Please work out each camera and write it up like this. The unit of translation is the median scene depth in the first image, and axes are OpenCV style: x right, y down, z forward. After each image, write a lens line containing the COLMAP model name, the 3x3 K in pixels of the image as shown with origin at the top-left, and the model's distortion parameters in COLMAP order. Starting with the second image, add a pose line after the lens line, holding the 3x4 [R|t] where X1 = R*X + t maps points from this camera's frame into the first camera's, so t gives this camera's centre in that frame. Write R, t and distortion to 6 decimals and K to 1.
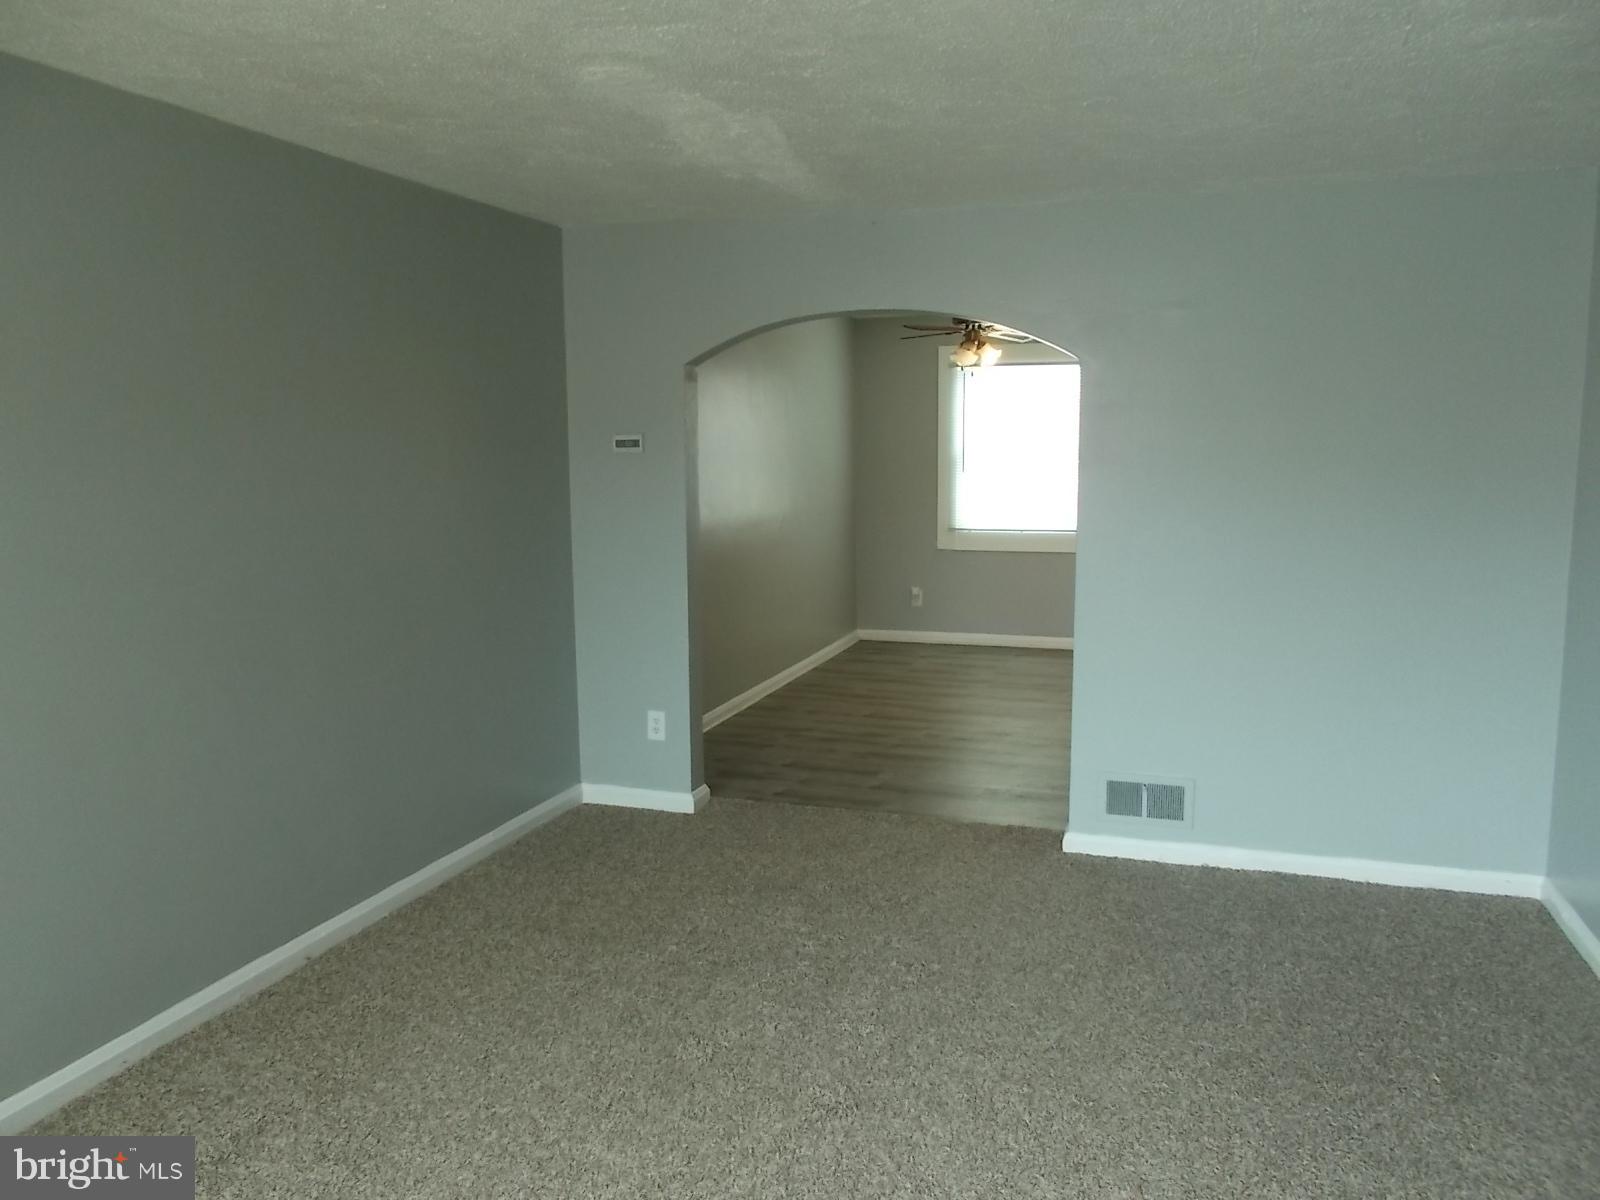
lens RADIAL K [[1214.6, 0, 802.9], [0, 1214.6, 605.6], [0, 0, 1]] dist [-0.001805, 0.000363]
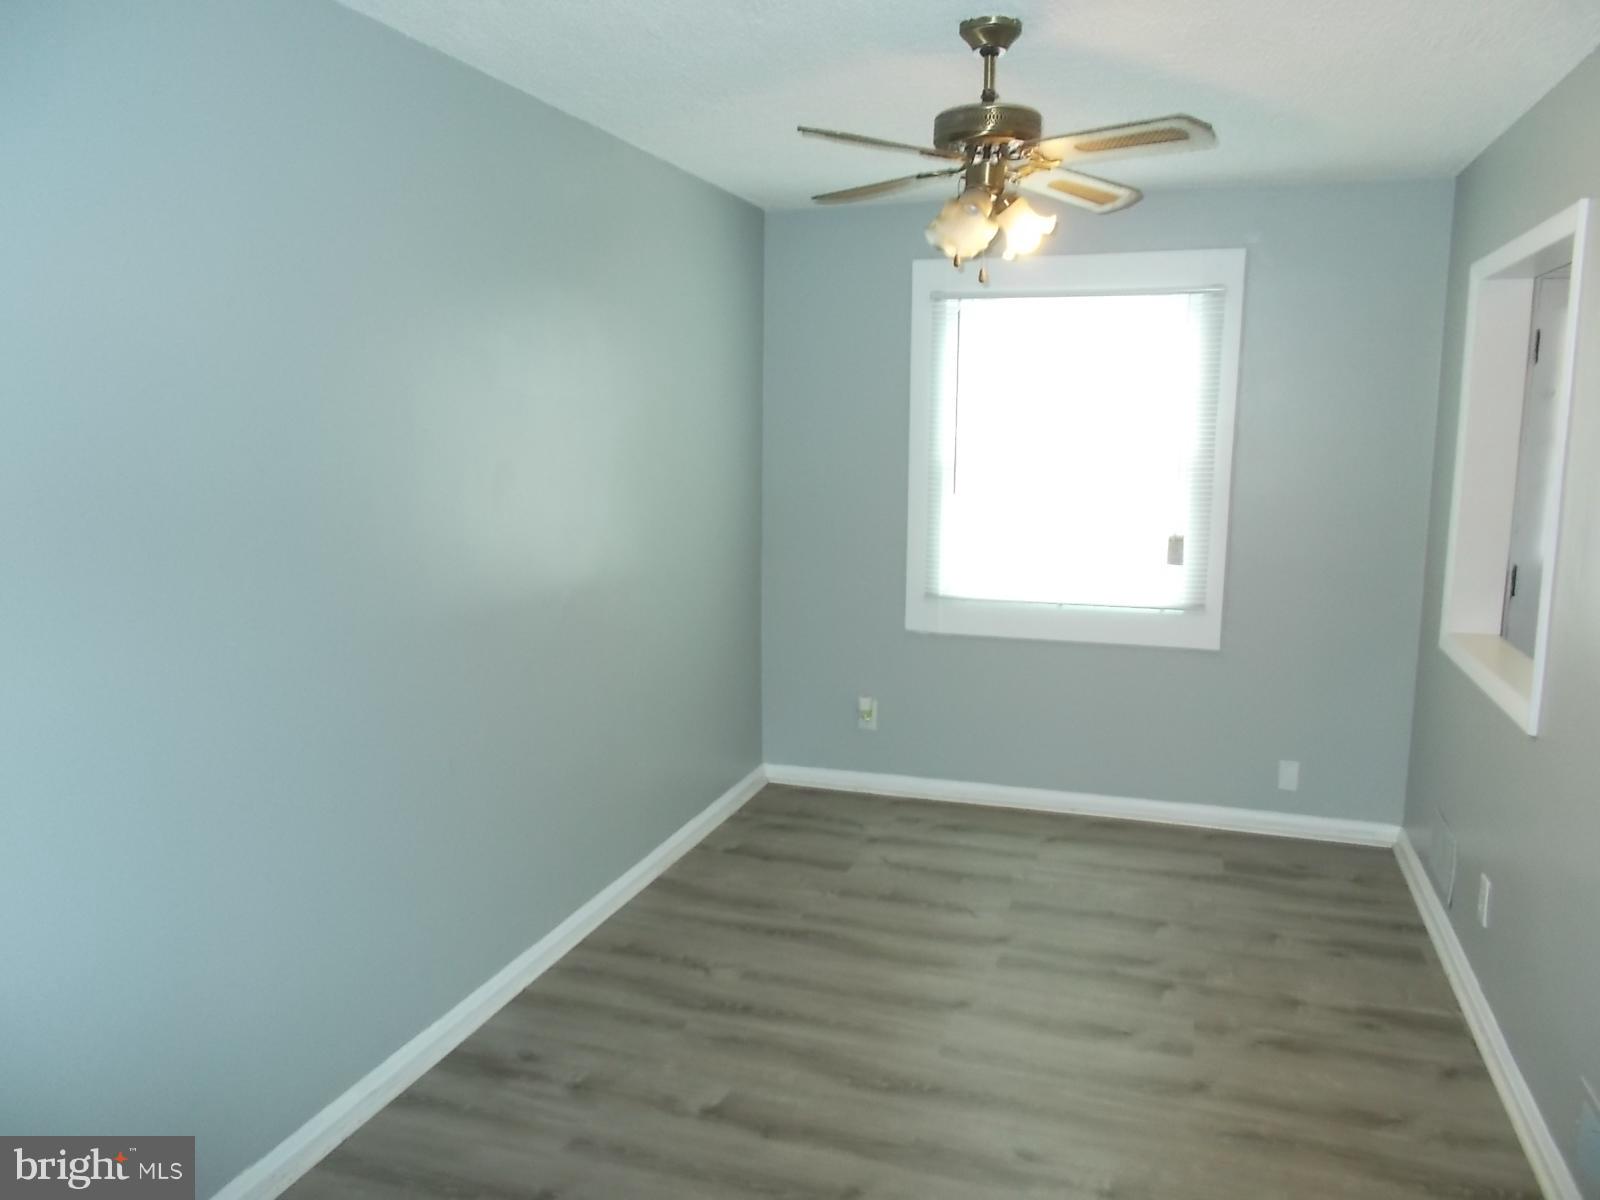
lens RADIAL K [[1214.6, 0, 797.5], [0, 1214.6, 593.9], [0, 0, 1]] dist [-0.001805, 0.000363]
pose [[0.999848, 0.017319, 0.002165, 0.063934], [-0.017340, 0.999795, 0.010419, -0.071462], [-0.001984, -0.010455, 0.999943, 0.478074]]
